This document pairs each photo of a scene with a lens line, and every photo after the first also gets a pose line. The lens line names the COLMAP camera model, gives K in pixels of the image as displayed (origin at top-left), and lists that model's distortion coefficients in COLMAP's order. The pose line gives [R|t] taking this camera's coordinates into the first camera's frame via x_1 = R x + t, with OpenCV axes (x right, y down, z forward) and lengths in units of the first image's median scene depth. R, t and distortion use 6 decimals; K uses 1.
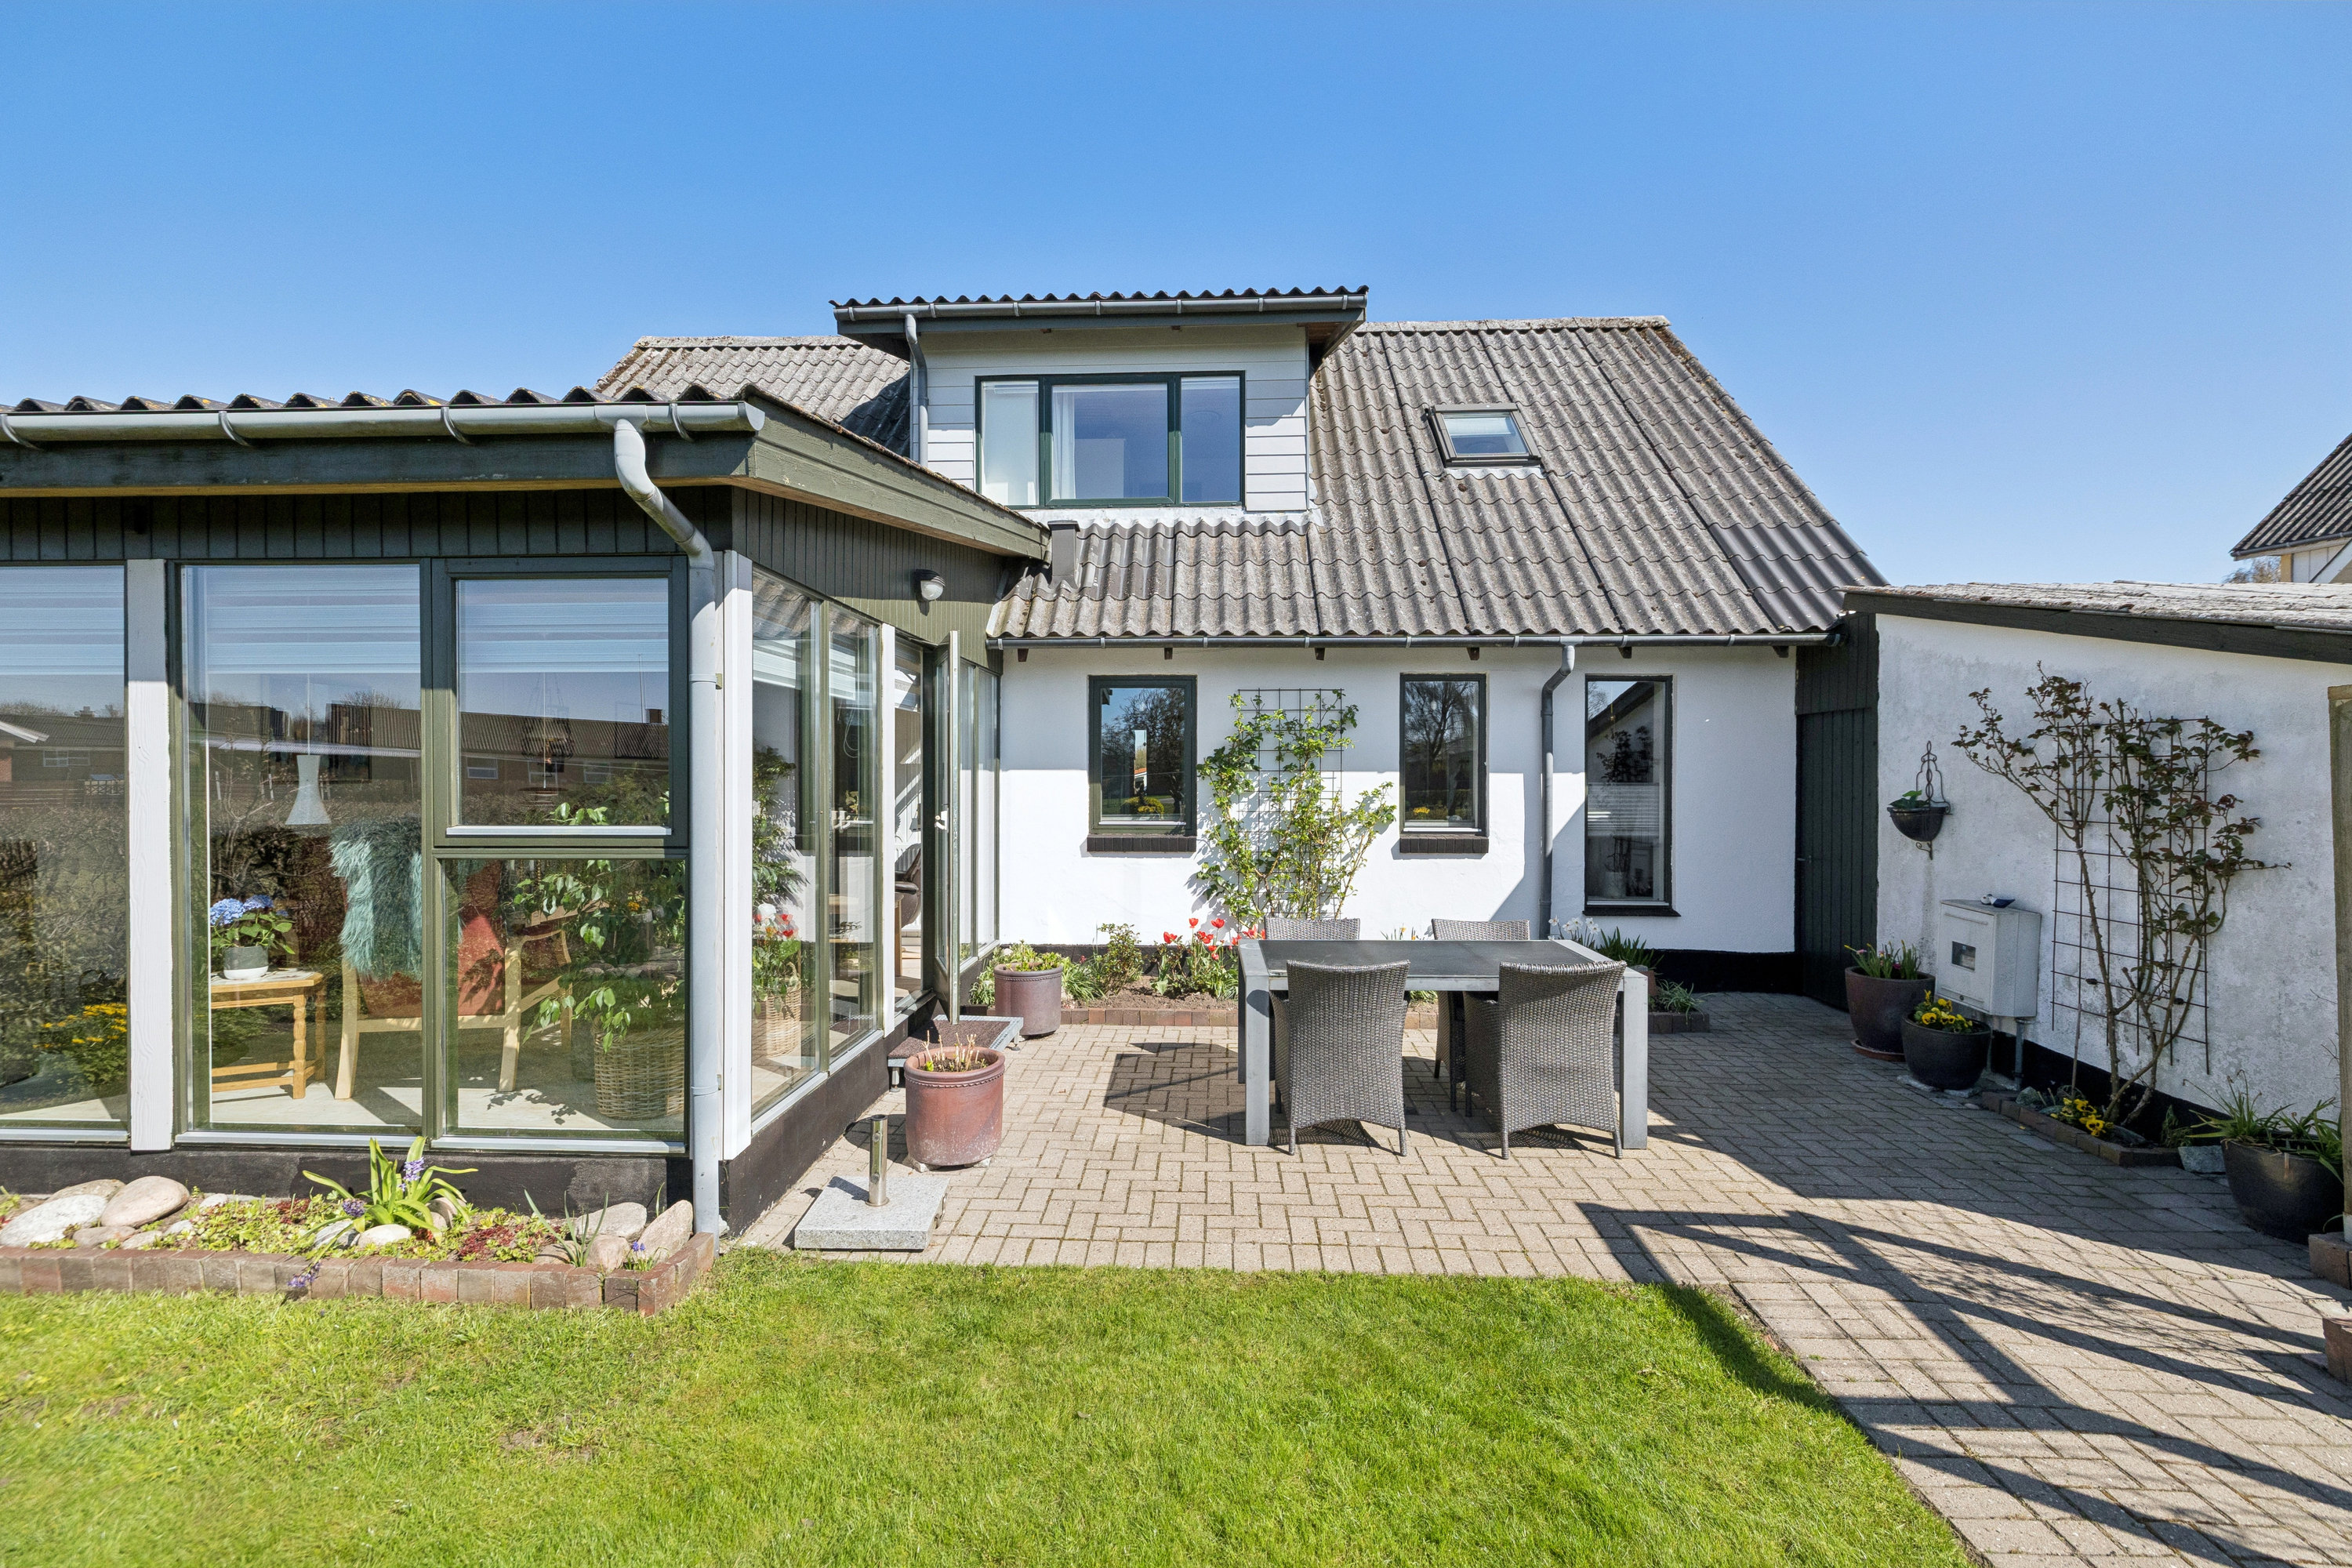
lens RADIAL K [[1009.1, 0, 1182.4], [0, 1009.1, 785.6], [0, 0, 1]] dist [-0.000862, -0.000426]
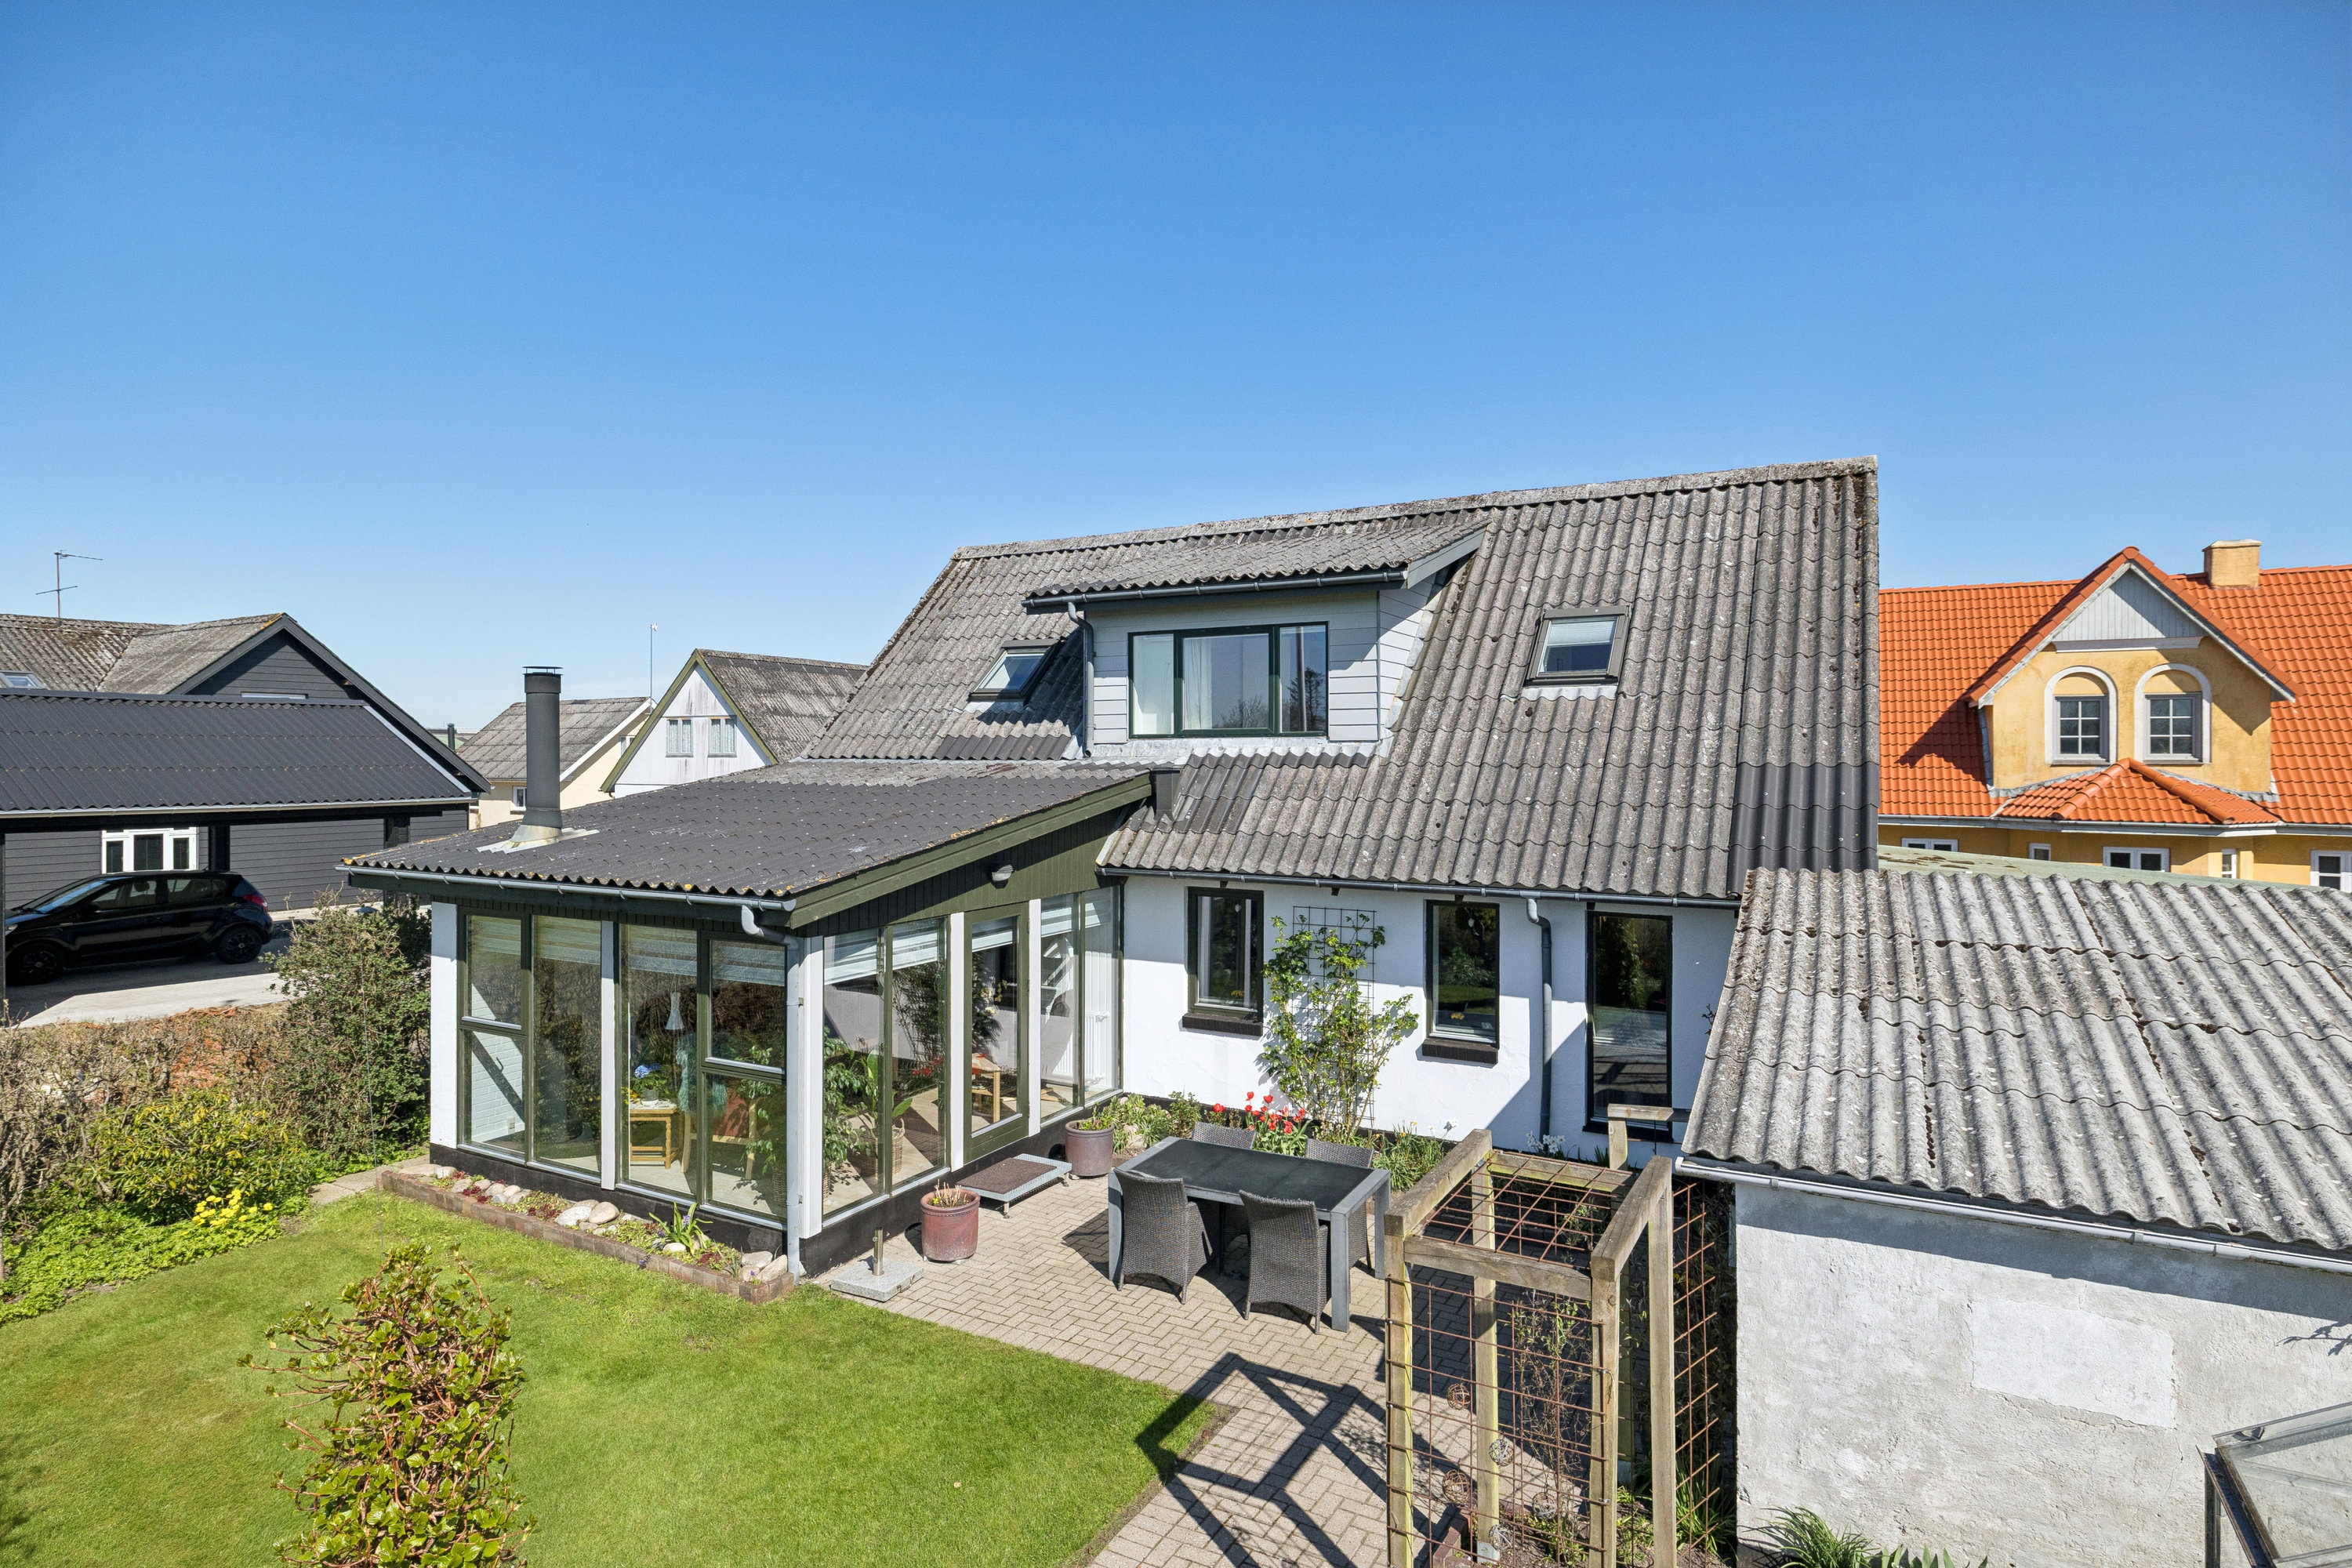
lens RADIAL K [[1262.8, 0, 1171.4], [0, 1262.8, 778.5], [0, 0, 1]] dist [0.005716, 0.000149]
pose [[0.895398, 0.006173, -0.445224, 1.105494], [-0.005161, 0.999981, 0.003484, -0.467604], [0.445237, -0.000822, 0.895412, -0.782325]]
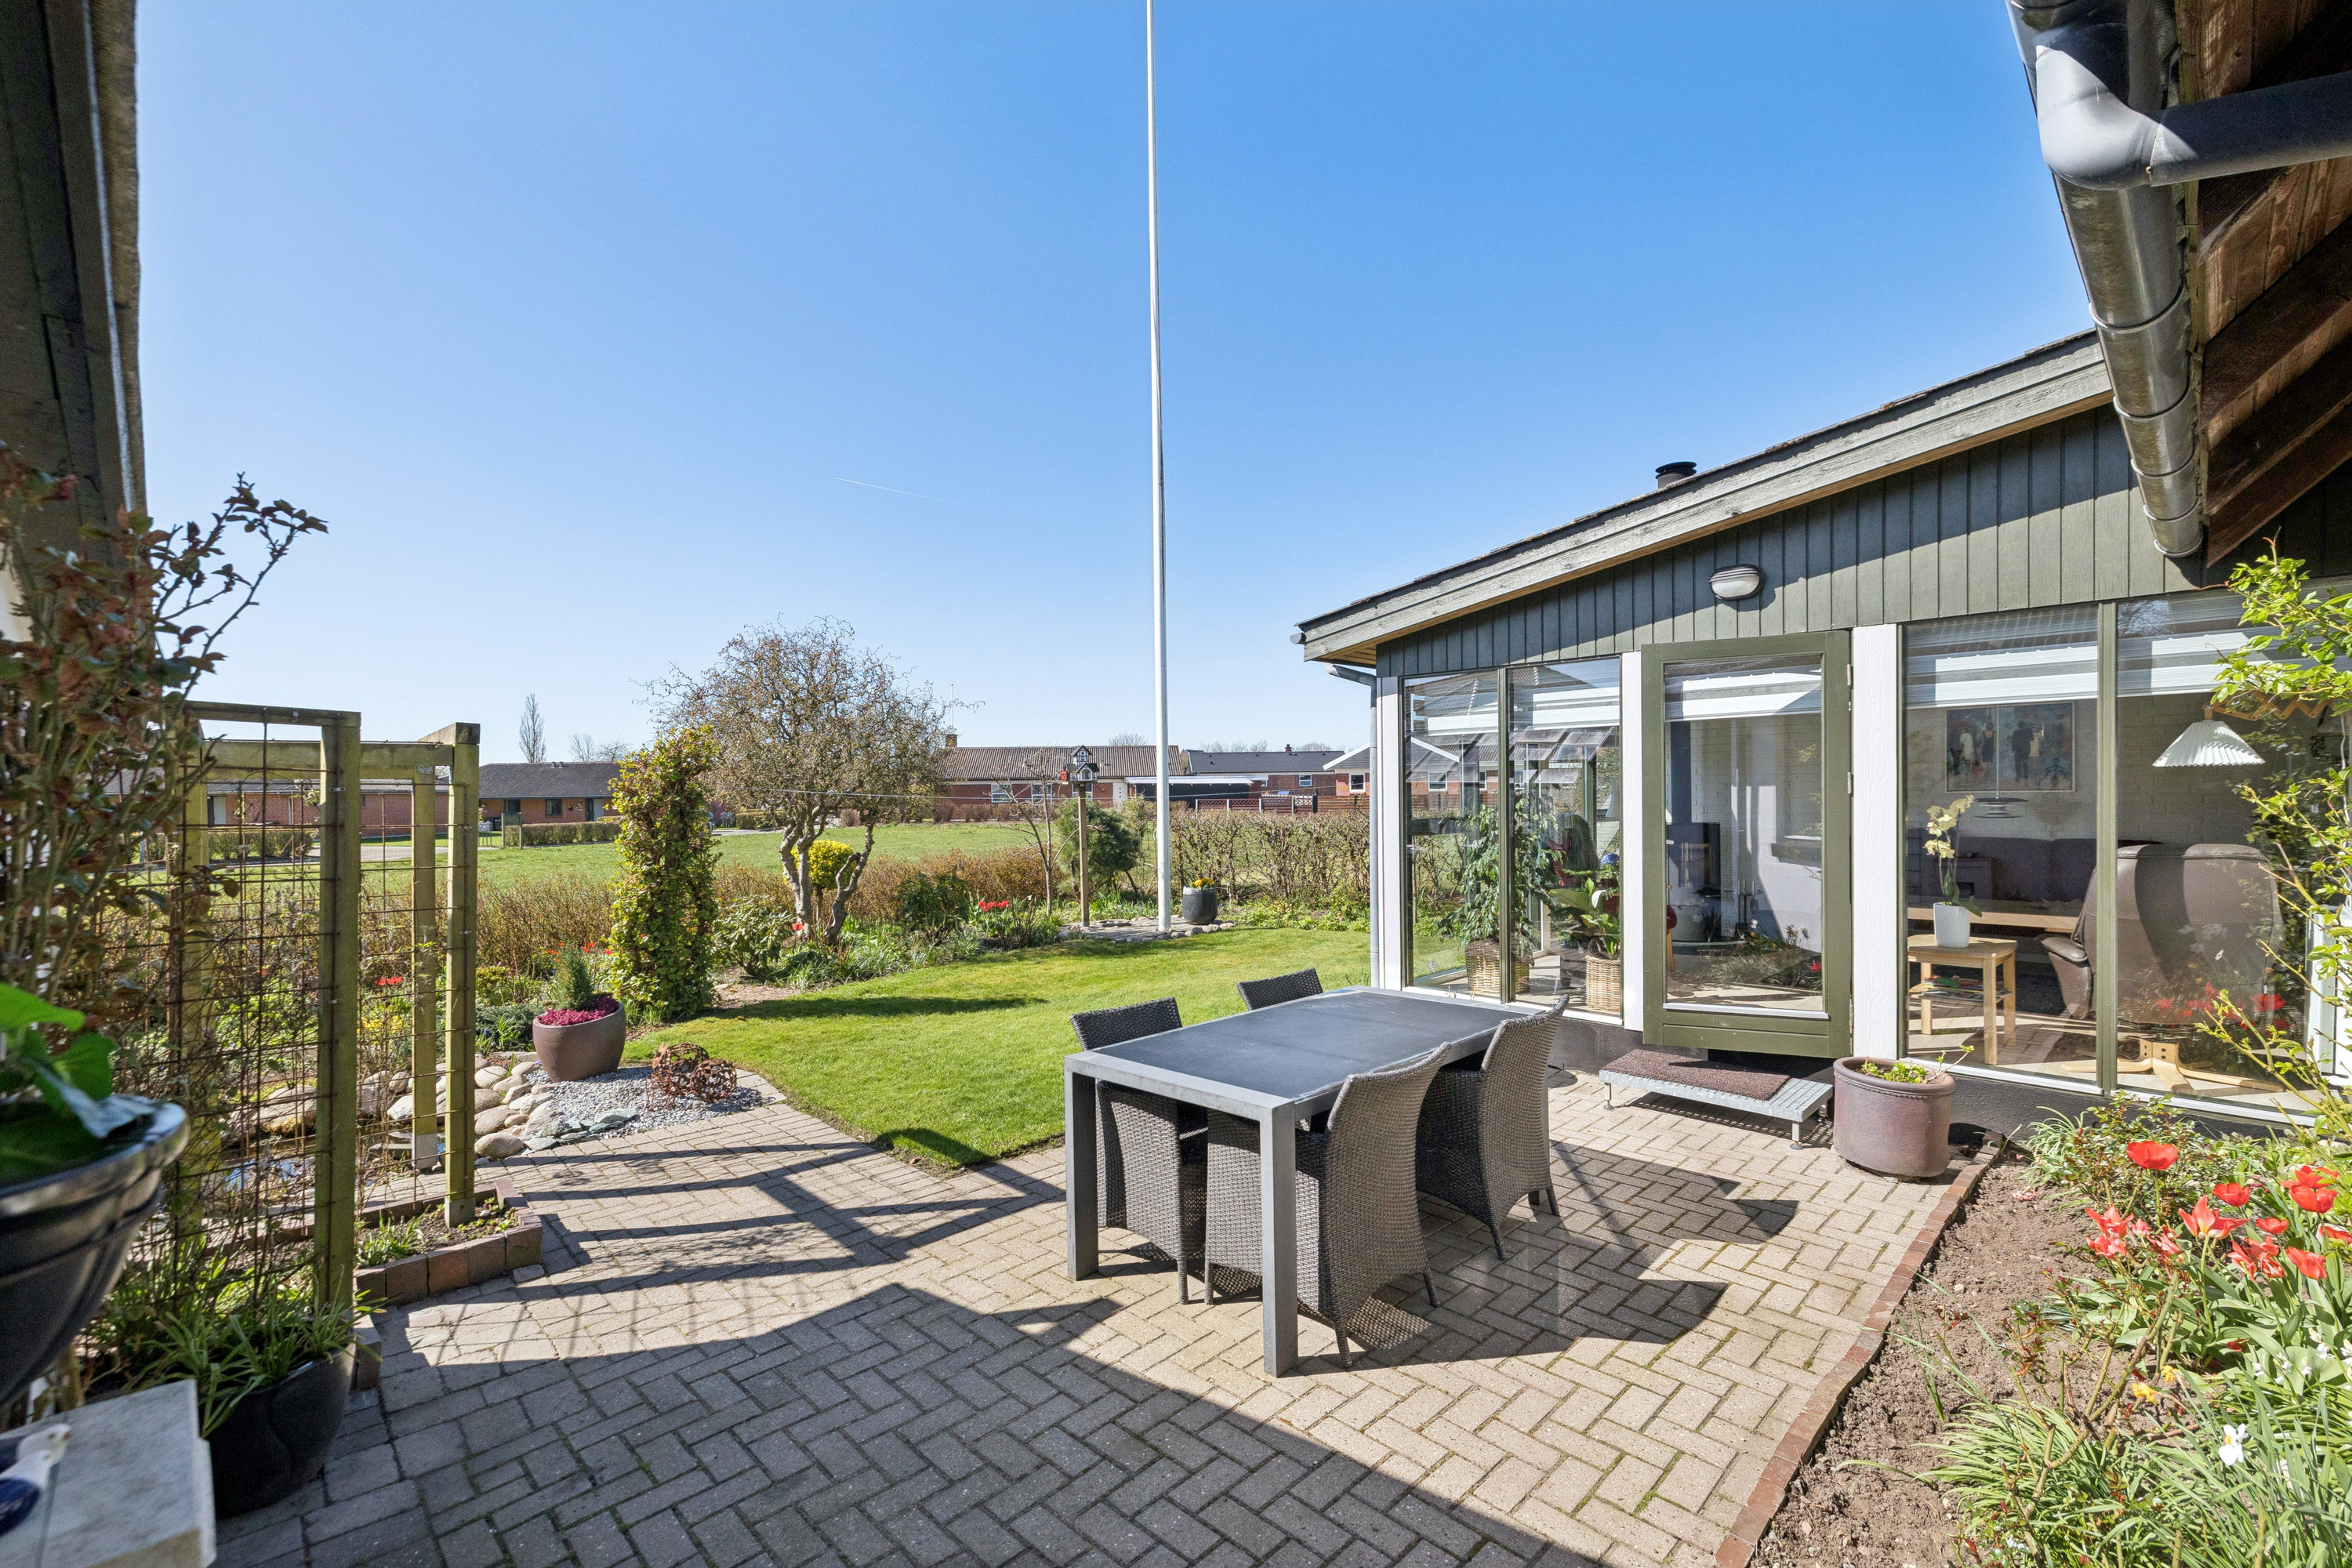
lens RADIAL K [[1009.1, 0, 1181.2], [0, 1009.1, 790.4], [0, 0, 1]] dist [-0.000862, -0.000426]
pose [[-0.680683, 0.004630, -0.732563, 1.024375], [0.006891, 0.999976, -0.000083, -0.022336], [0.732545, -0.005104, -0.680699, 1.682184]]
